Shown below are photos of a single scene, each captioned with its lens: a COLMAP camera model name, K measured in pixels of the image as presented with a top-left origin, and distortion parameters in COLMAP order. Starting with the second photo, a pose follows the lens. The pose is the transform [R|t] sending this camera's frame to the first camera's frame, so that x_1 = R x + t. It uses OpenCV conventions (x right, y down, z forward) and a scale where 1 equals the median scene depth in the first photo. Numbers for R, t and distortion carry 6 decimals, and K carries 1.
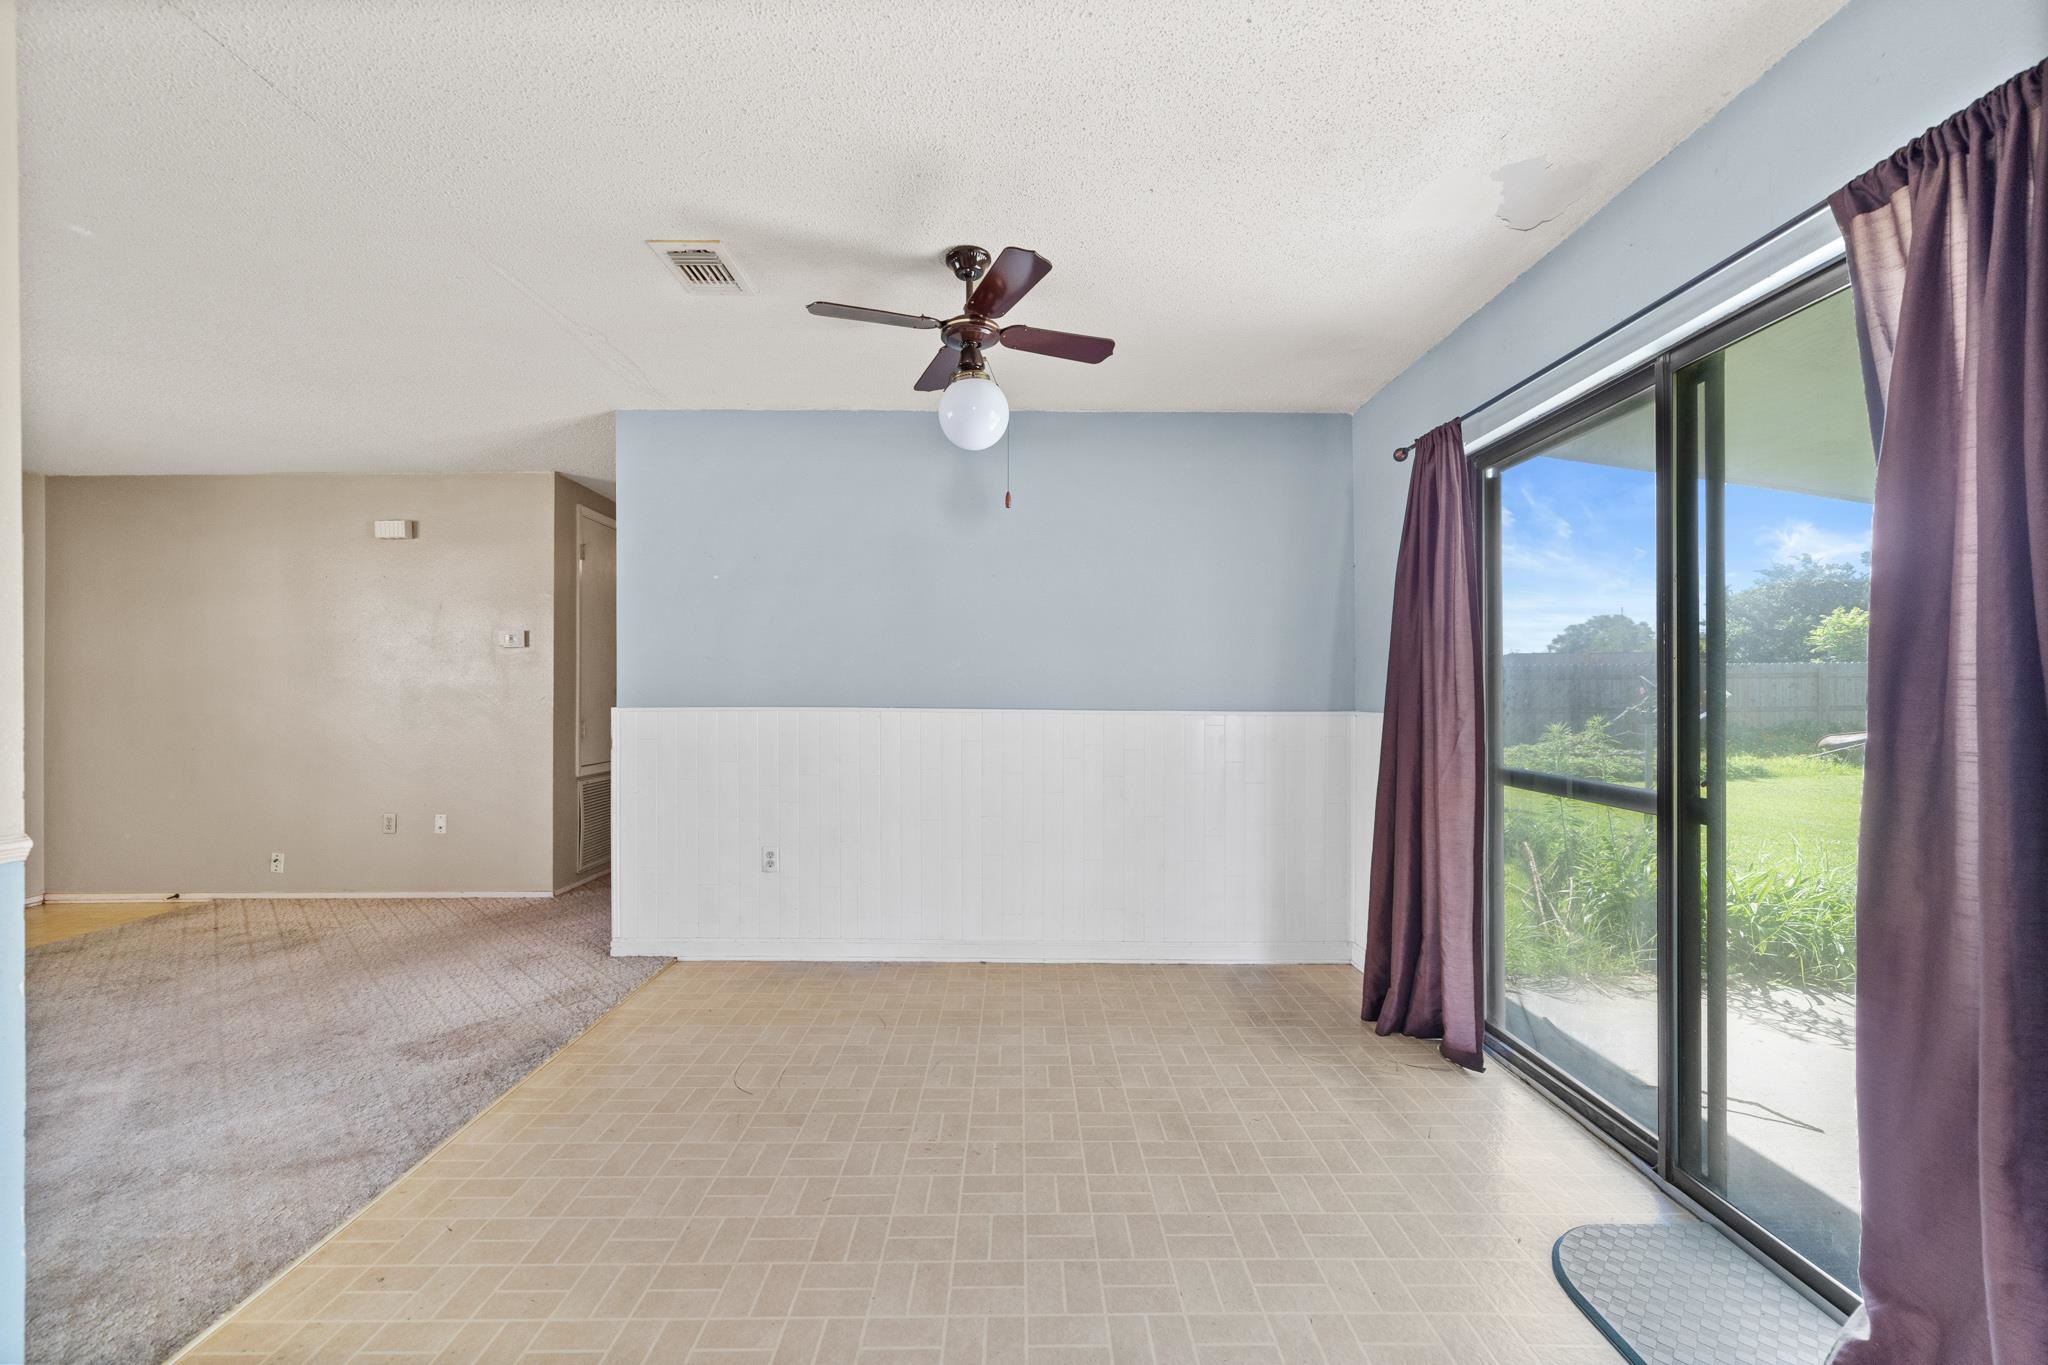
lens RADIAL K [[831.1, 0, 1019.7], [0, 831.1, 691.2], [0, 0, 1]] dist [-0.002214, -0.000157]
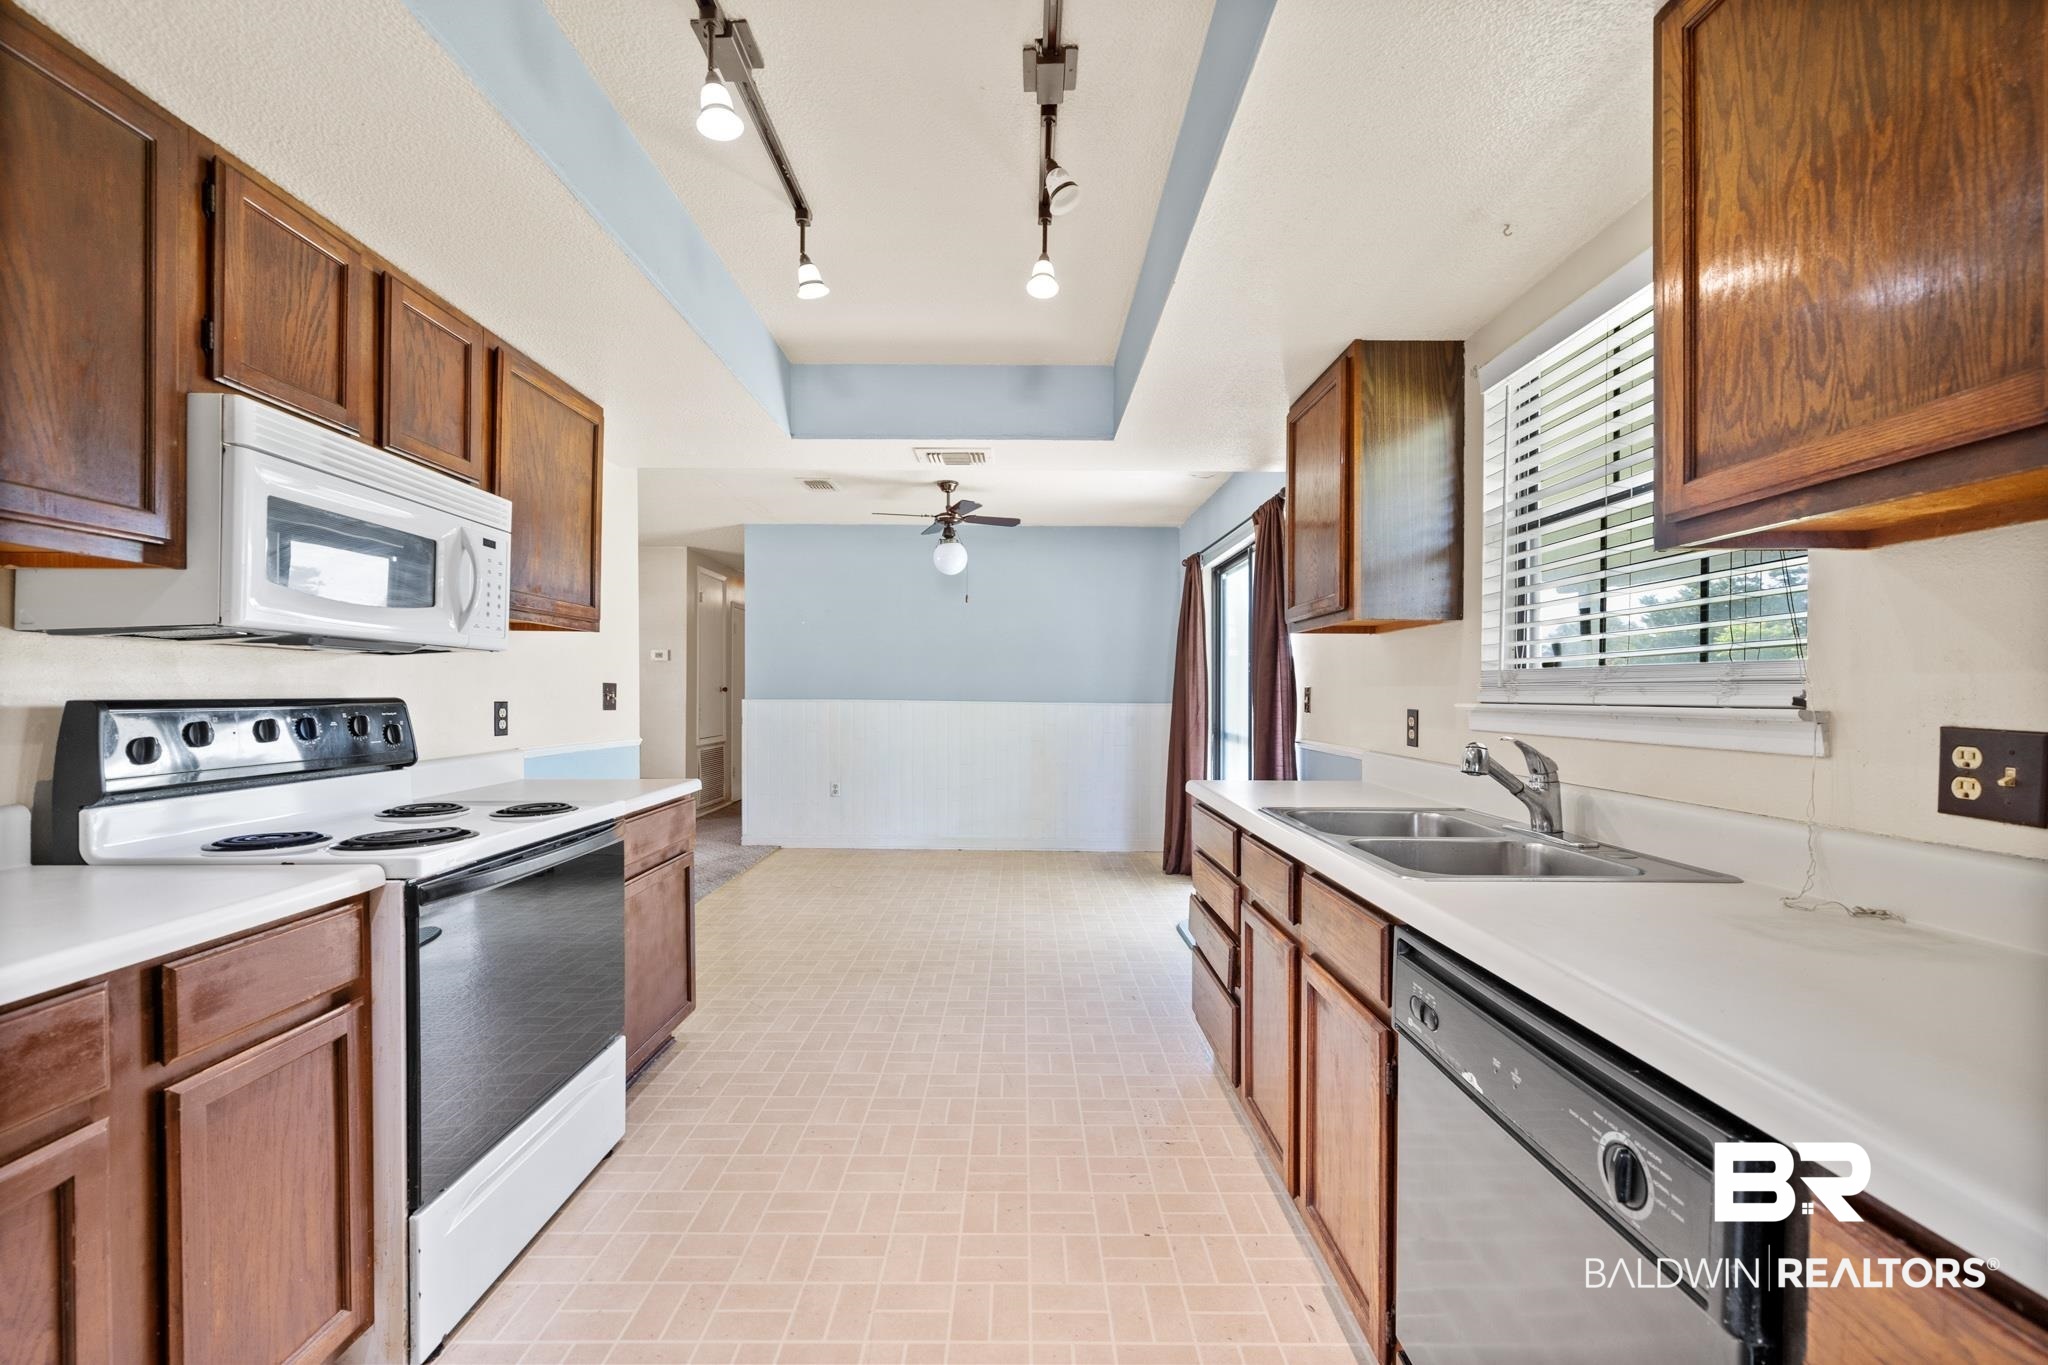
lens RADIAL K [[831.1, 0, 1019.7], [0, 831.1, 691.2], [0, 0, 1]] dist [-0.002214, -0.000157]
pose [[0.999964, 0.002563, -0.008029, 0.121798], [-0.002546, 0.999995, 0.002107, -0.003460], [0.008034, -0.002087, 0.999966, -0.963843]]
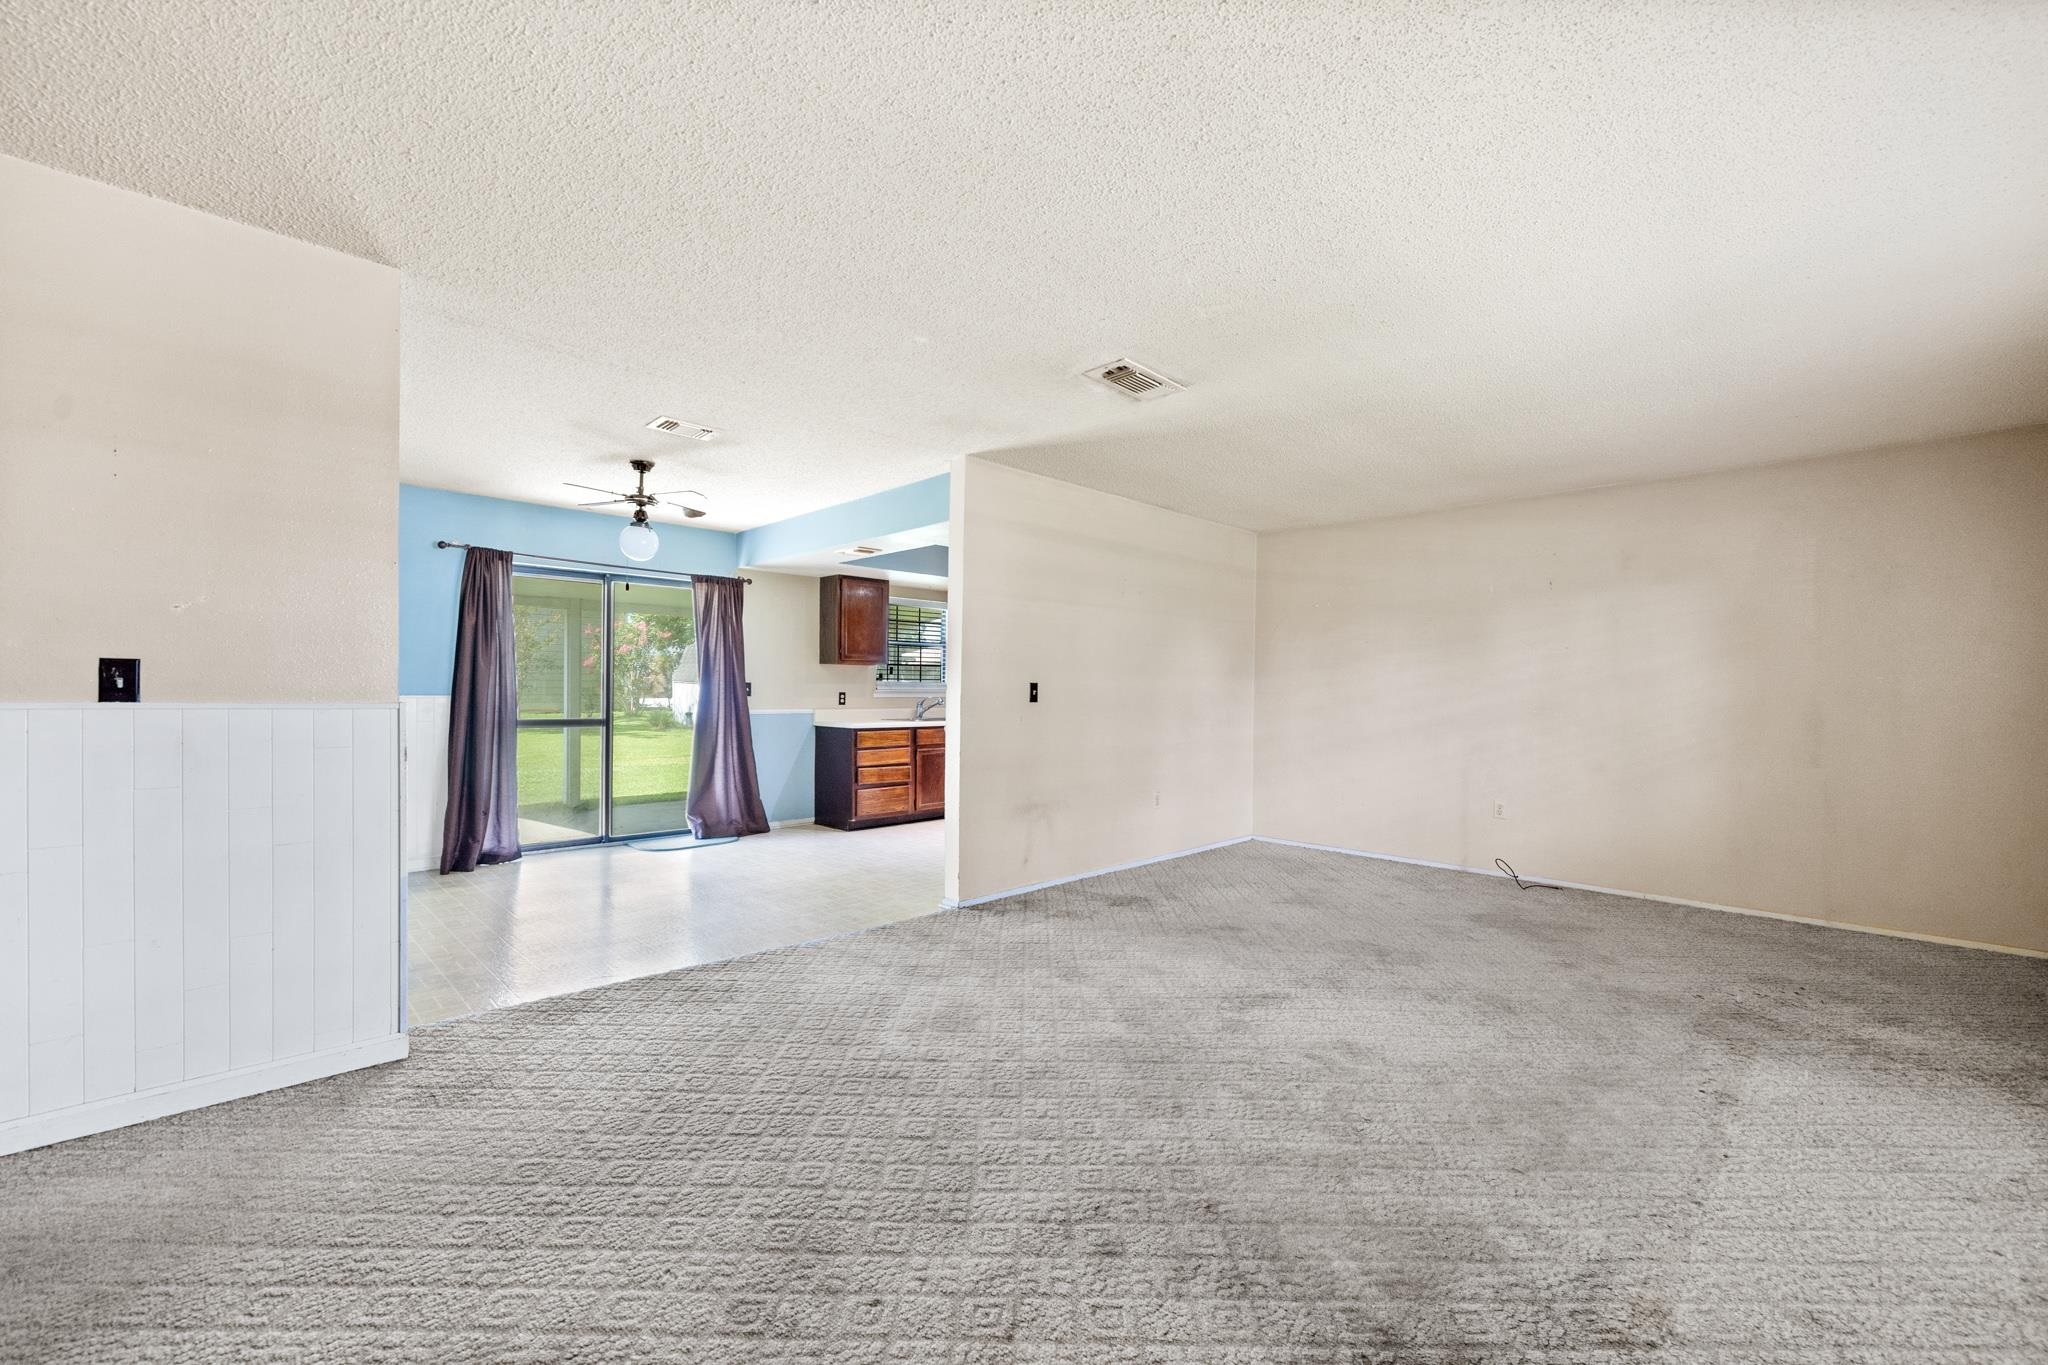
lens RADIAL K [[831.1, 0, 1019.7], [0, 831.1, 691.2], [0, 0, 1]] dist [-0.002214, -0.000157]
pose [[-0.699665, -0.008975, 0.714414, -1.859562], [-0.010301, 0.999944, 0.002474, 0.001784], [-0.714396, -0.005628, -0.699719, 1.532821]]
